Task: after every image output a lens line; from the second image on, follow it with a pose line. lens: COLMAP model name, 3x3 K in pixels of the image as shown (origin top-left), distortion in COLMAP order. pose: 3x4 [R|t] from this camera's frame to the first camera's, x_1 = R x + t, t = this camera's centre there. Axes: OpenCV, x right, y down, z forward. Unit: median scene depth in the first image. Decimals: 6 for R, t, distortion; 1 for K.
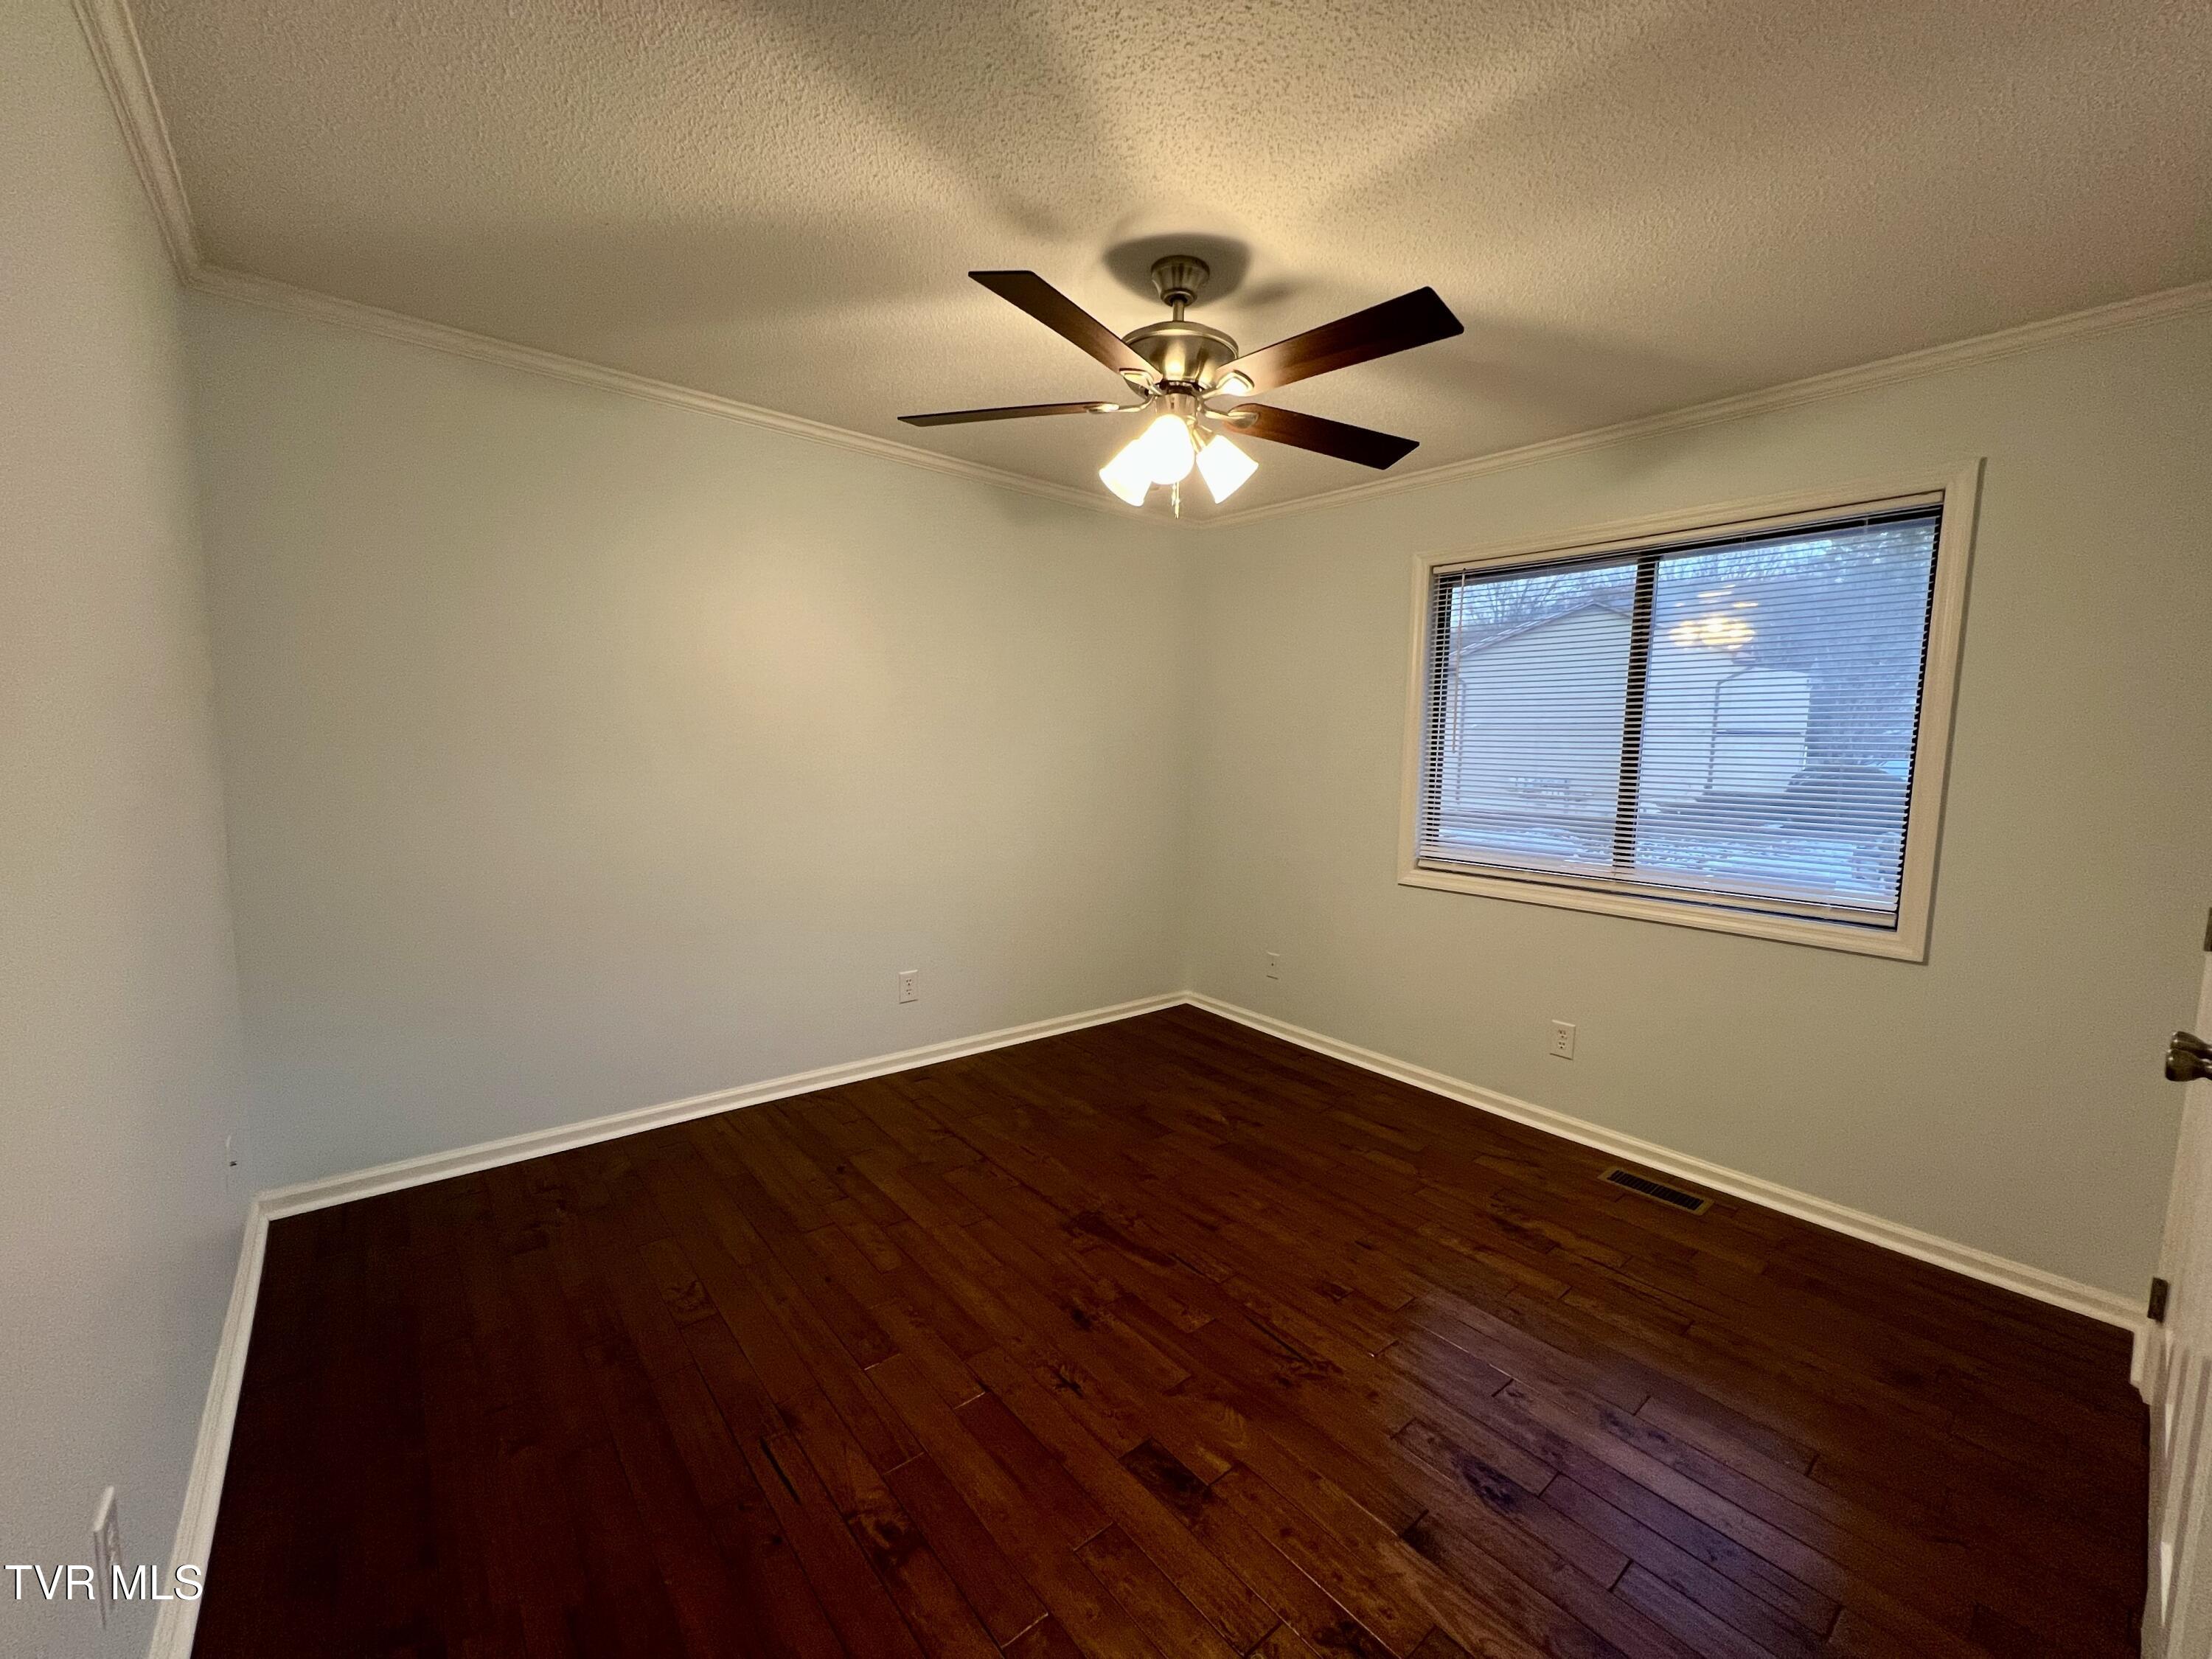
lens RADIAL K [[883.3, 0, 1109.2], [0, 883.3, 830.4], [0, 0, 1]] dist [-0.001712, 0.000267]
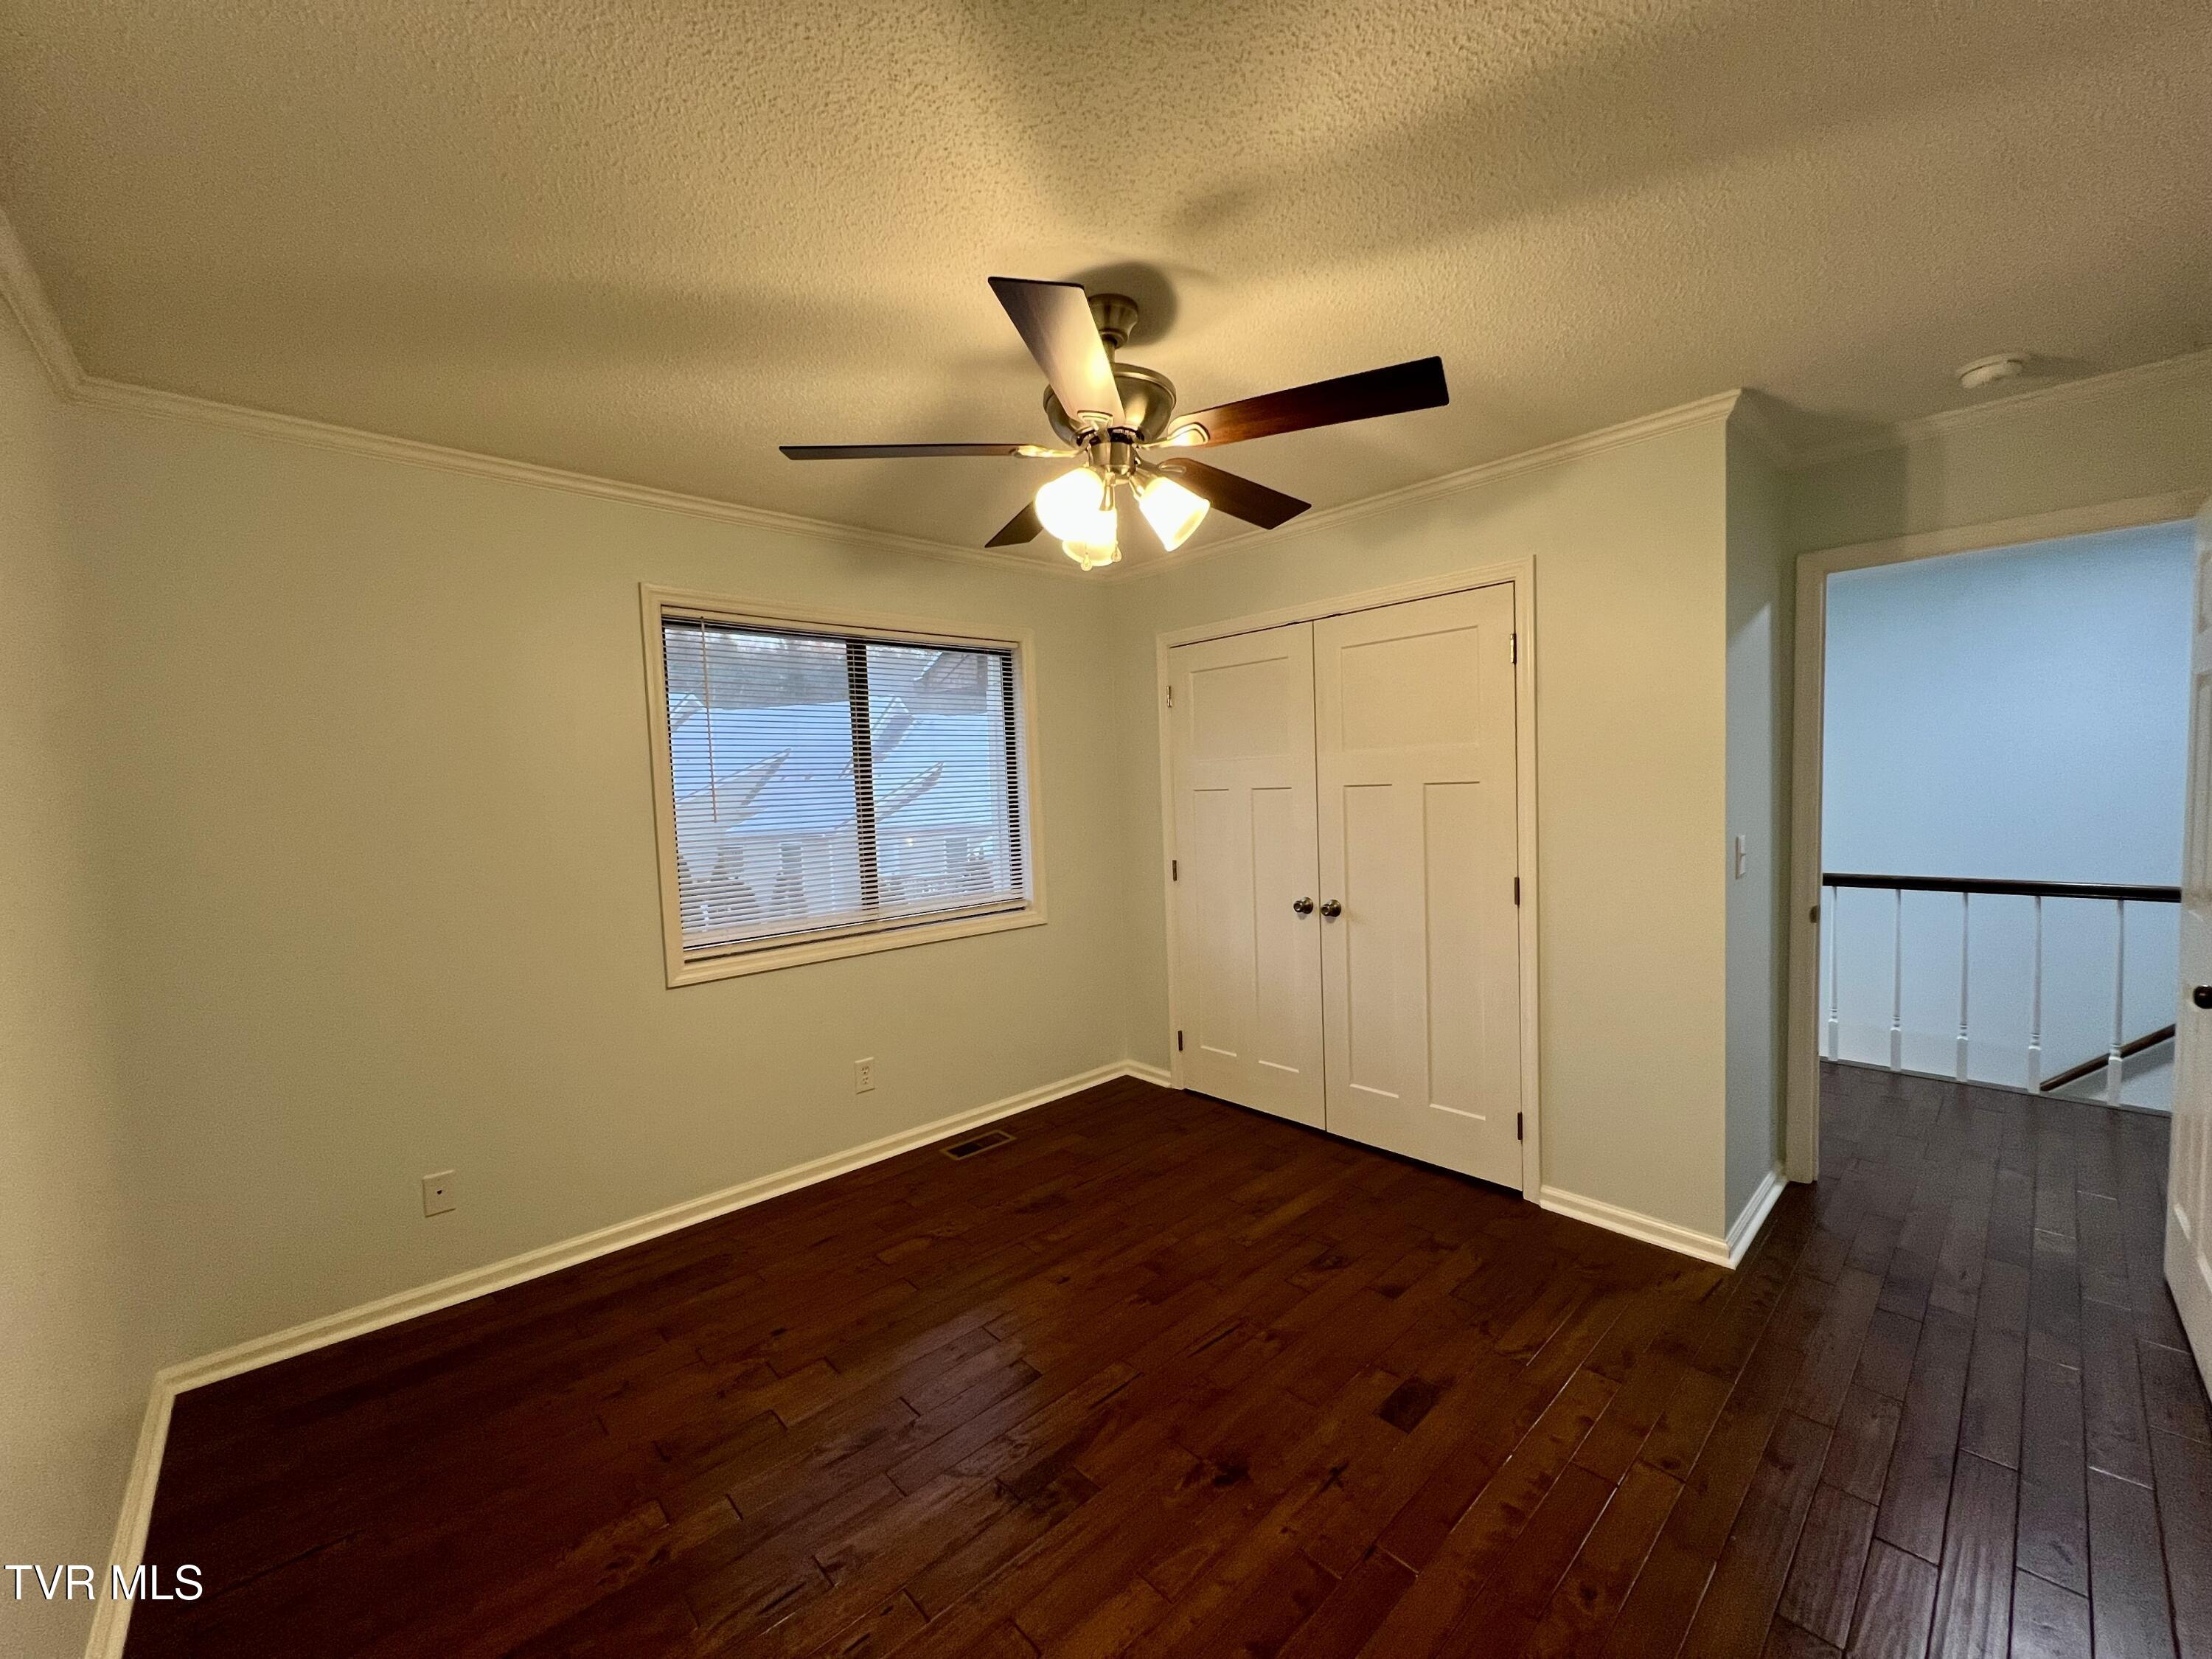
lens RADIAL K [[881.7, 0, 1109.2], [0, 881.7, 825.0], [0, 0, 1]] dist [0.000809, 0.000076]
pose [[-0.051592, -0.064595, 0.996577, -0.677992], [0.132004, 0.988709, 0.070919, -0.125429], [-0.989906, 0.135211, -0.042482, 0.852826]]
